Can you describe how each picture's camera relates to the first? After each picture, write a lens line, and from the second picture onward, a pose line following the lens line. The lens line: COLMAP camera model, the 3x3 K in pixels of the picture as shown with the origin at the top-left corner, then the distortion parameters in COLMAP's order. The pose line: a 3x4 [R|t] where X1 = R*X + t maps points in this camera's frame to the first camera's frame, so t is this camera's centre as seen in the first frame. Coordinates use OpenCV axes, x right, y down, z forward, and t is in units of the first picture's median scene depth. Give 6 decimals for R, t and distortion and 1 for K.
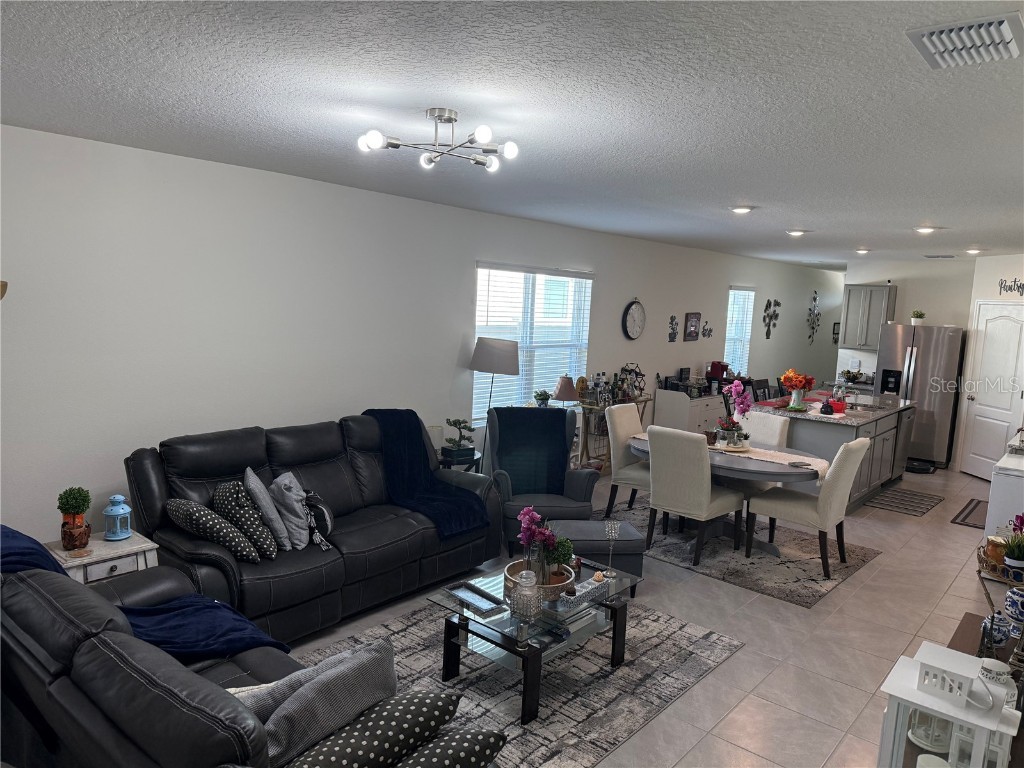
lens RADIAL K [[715.7, 0, 513.8], [0, 715.7, 390.3], [0, 0, 1]] dist [0.020992, -0.000521]
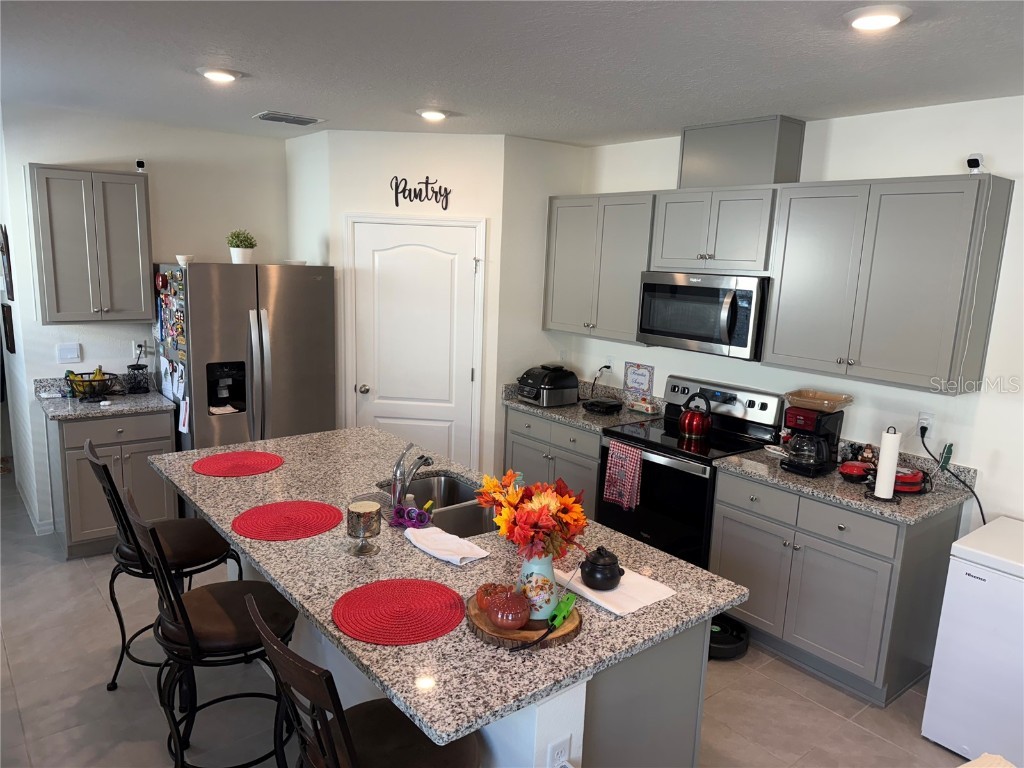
lens RADIAL K [[715.7, 0, 518.7], [0, 715.7, 384.1], [0, 0, 1]] dist [0.020992, -0.000521]
pose [[0.176940, -0.217465, 0.959896, 0.108537], [0.094839, 0.974514, 0.203295, -0.090977], [-0.979642, 0.055064, 0.193055, 0.725208]]
